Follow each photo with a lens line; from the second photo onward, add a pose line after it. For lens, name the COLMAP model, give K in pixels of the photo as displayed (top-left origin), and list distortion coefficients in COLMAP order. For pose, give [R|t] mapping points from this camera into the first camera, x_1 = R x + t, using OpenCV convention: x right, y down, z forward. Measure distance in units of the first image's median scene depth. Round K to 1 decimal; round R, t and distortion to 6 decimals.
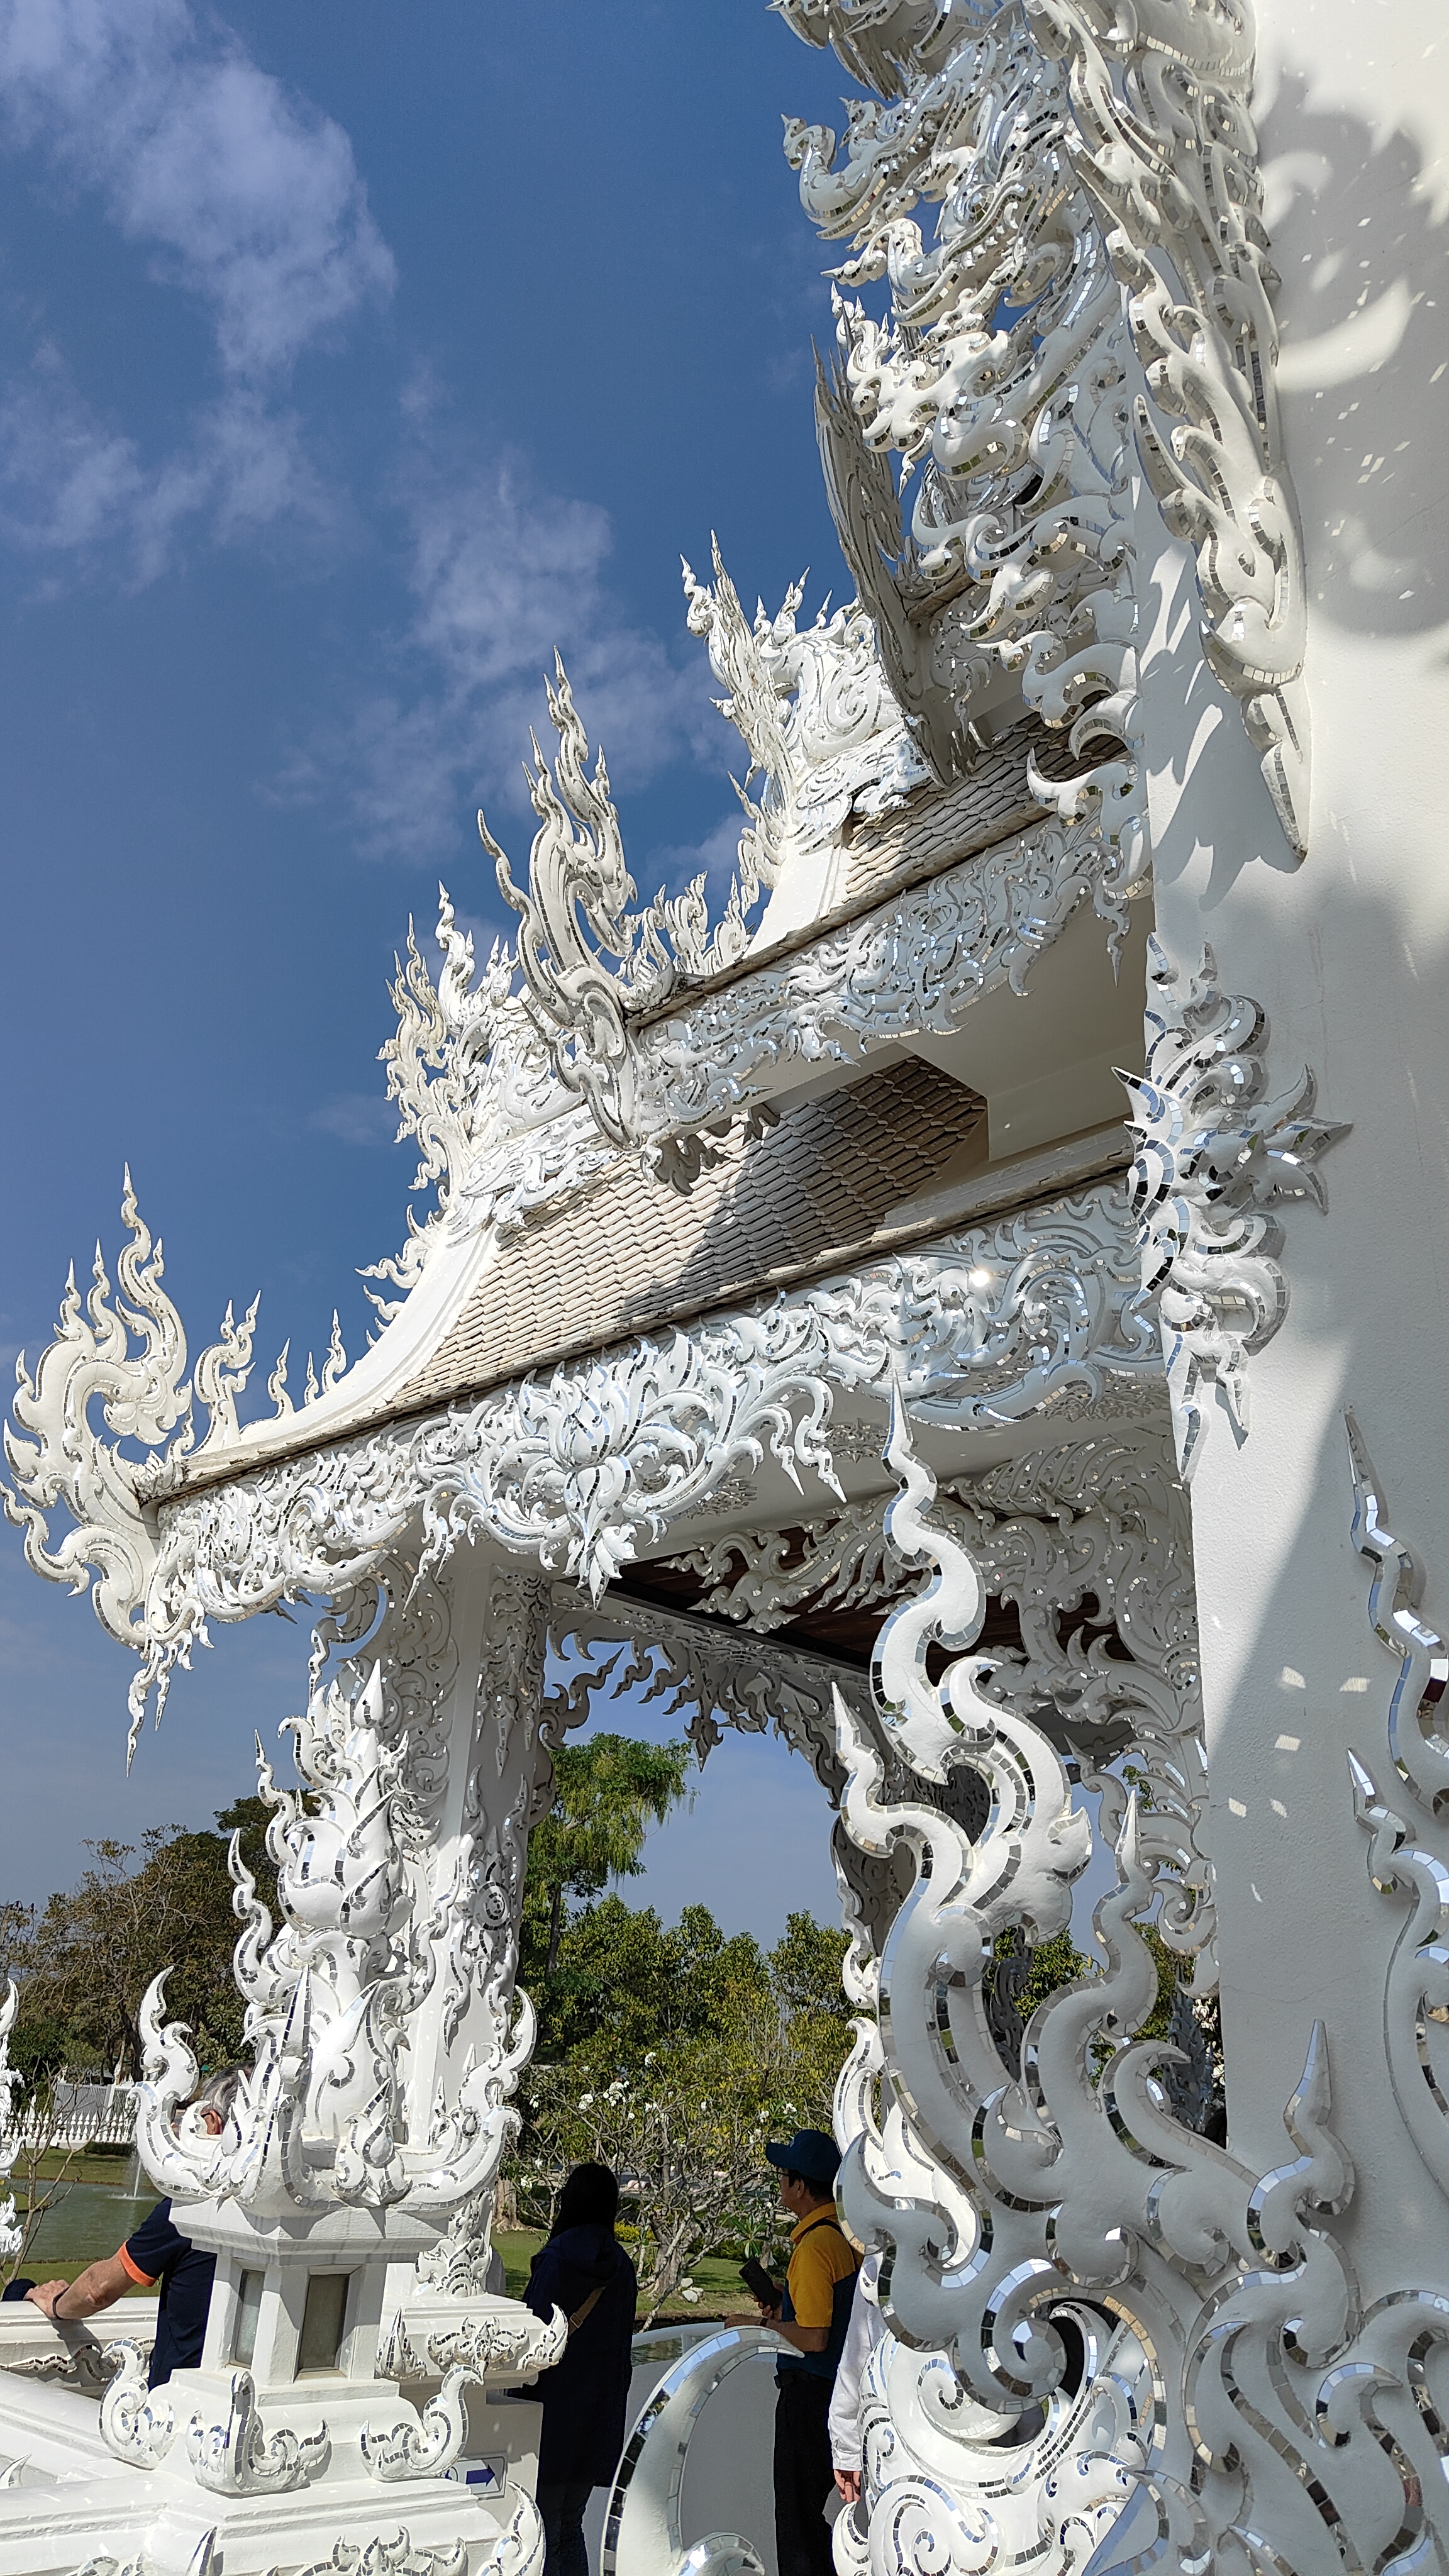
lens RADIAL K [[1802.9, 0, 724.5], [0, 1802.9, 1288.0], [0, 0, 1]] dist [0.009682, -0.001030]
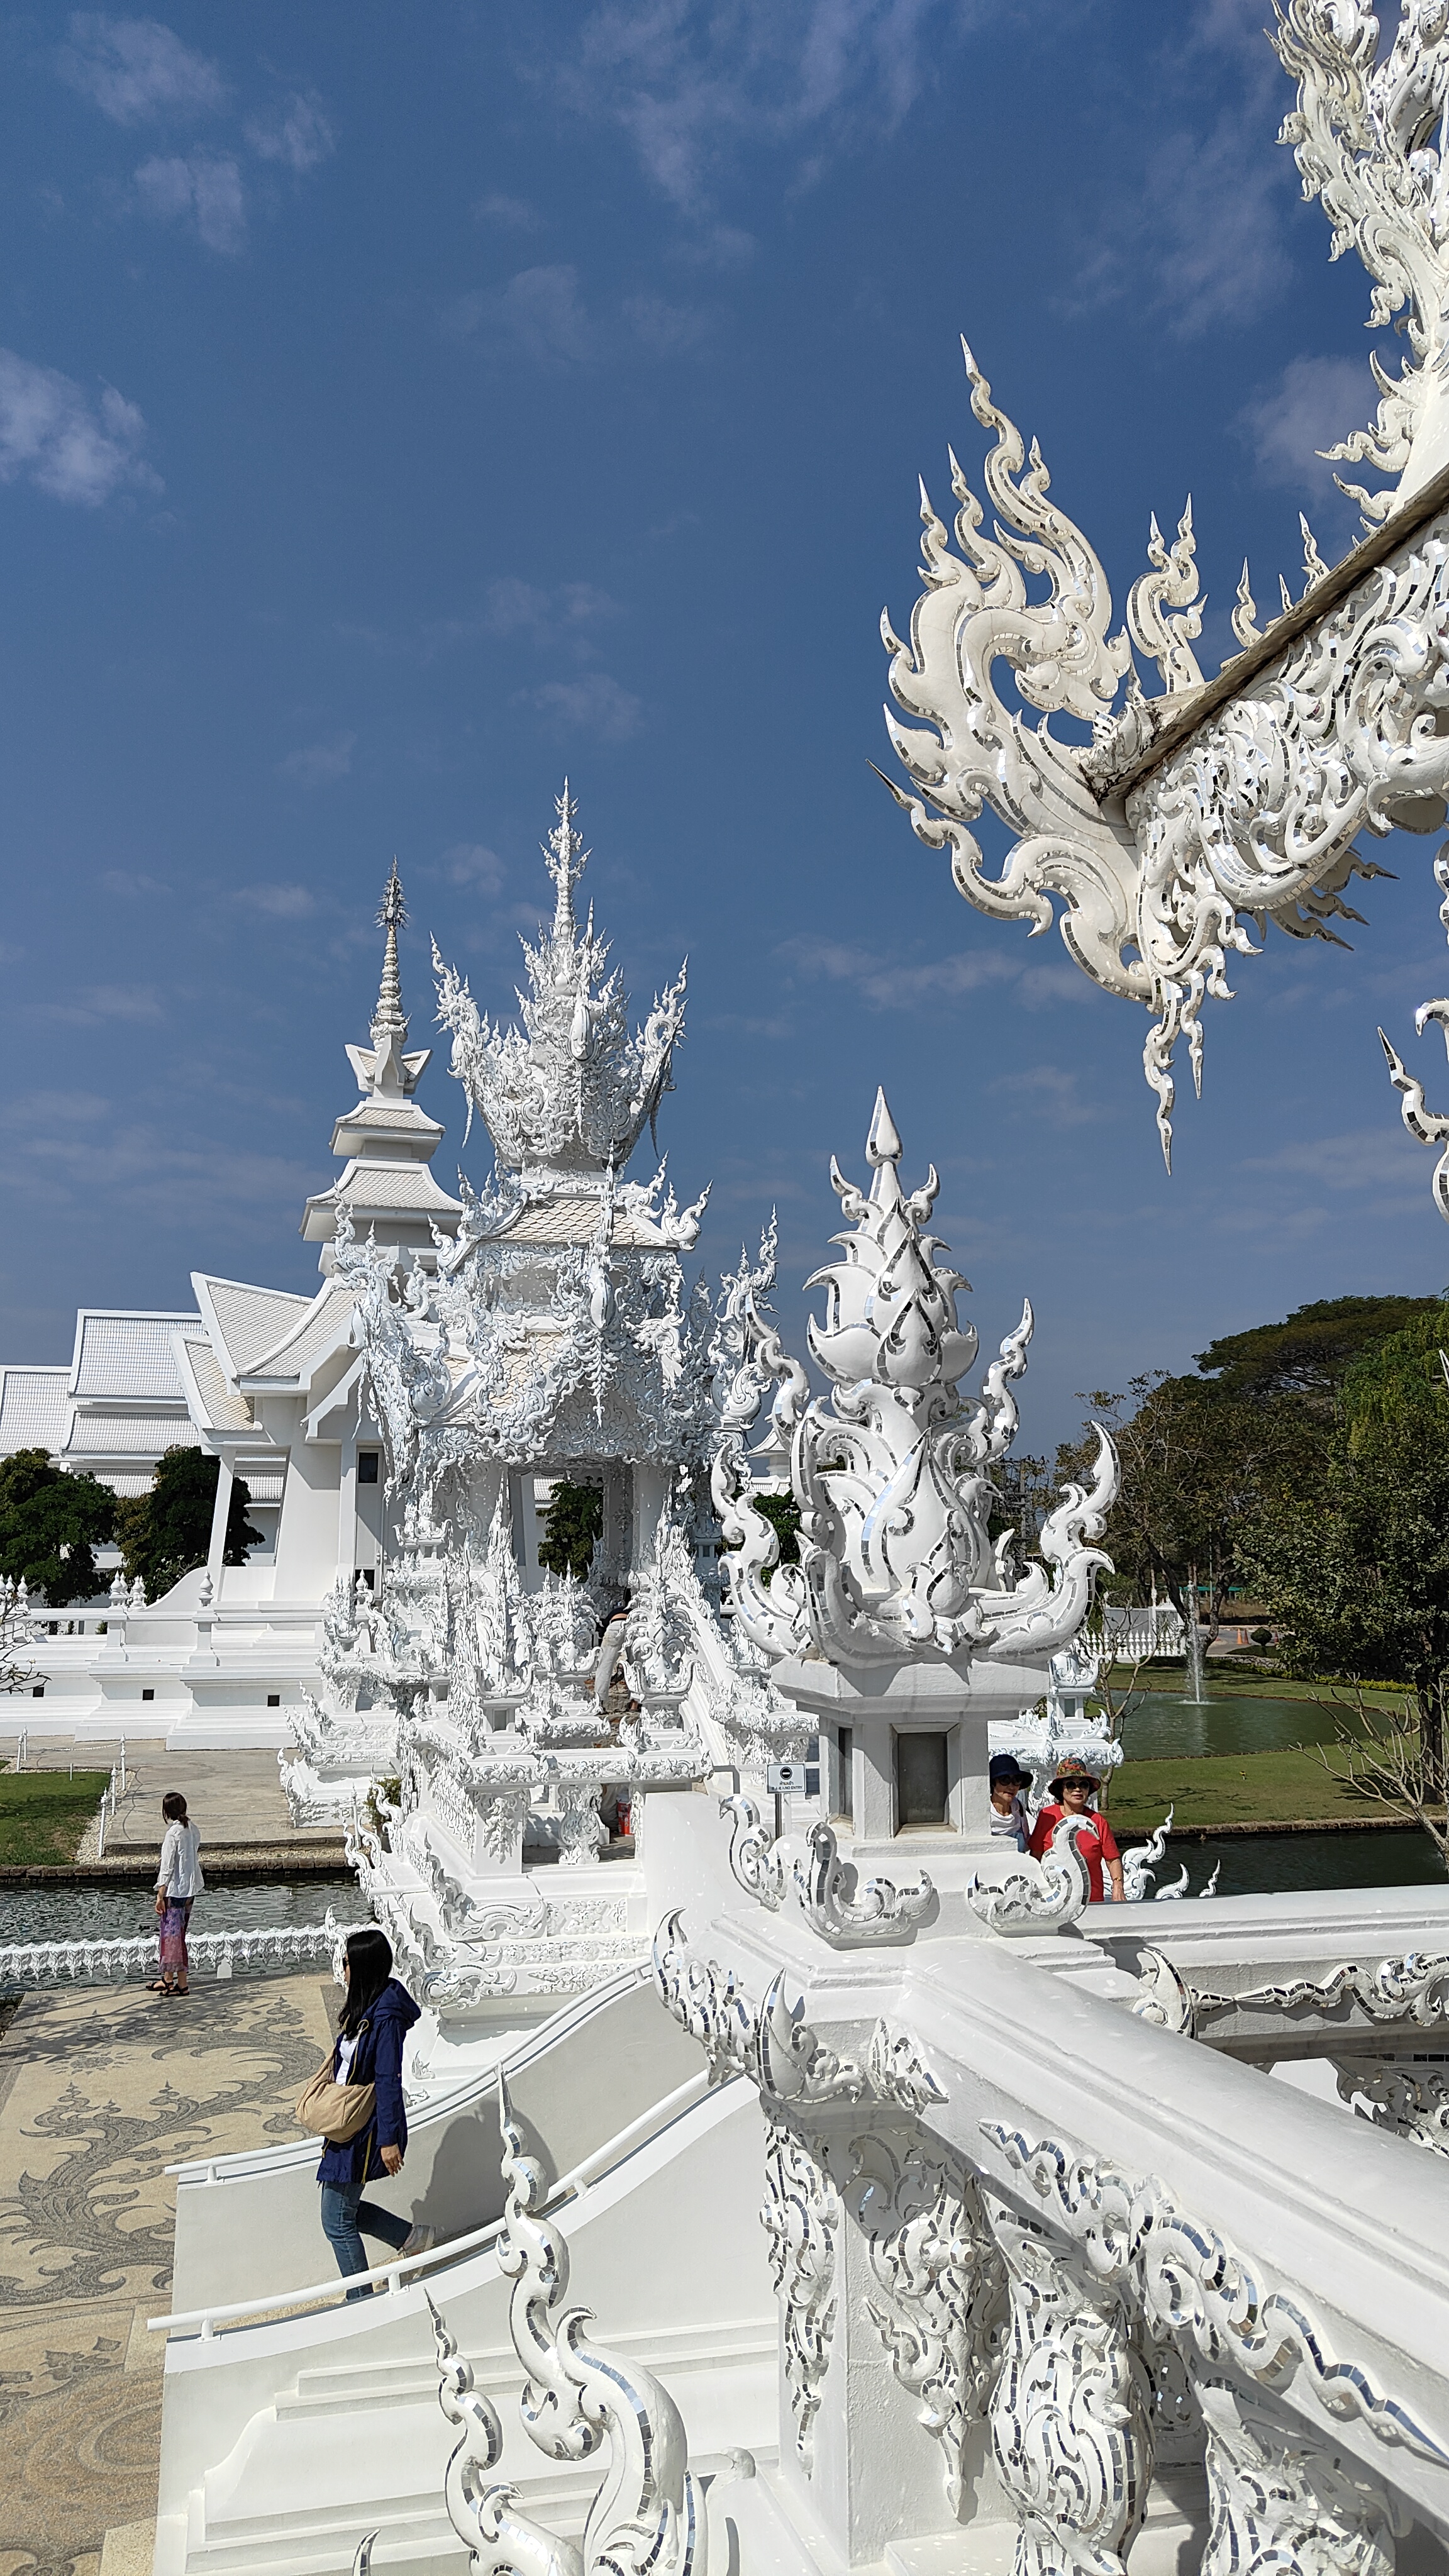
lens RADIAL K [[1802.9, 0, 724.5], [0, 1802.9, 1288.0], [0, 0, 1]] dist [0.009682, -0.001030]
pose [[0.862272, -0.143707, -0.485629, -0.135370], [0.255941, 0.951087, 0.172998, 0.134973], [0.437014, -0.273464, 0.856876, 0.294323]]
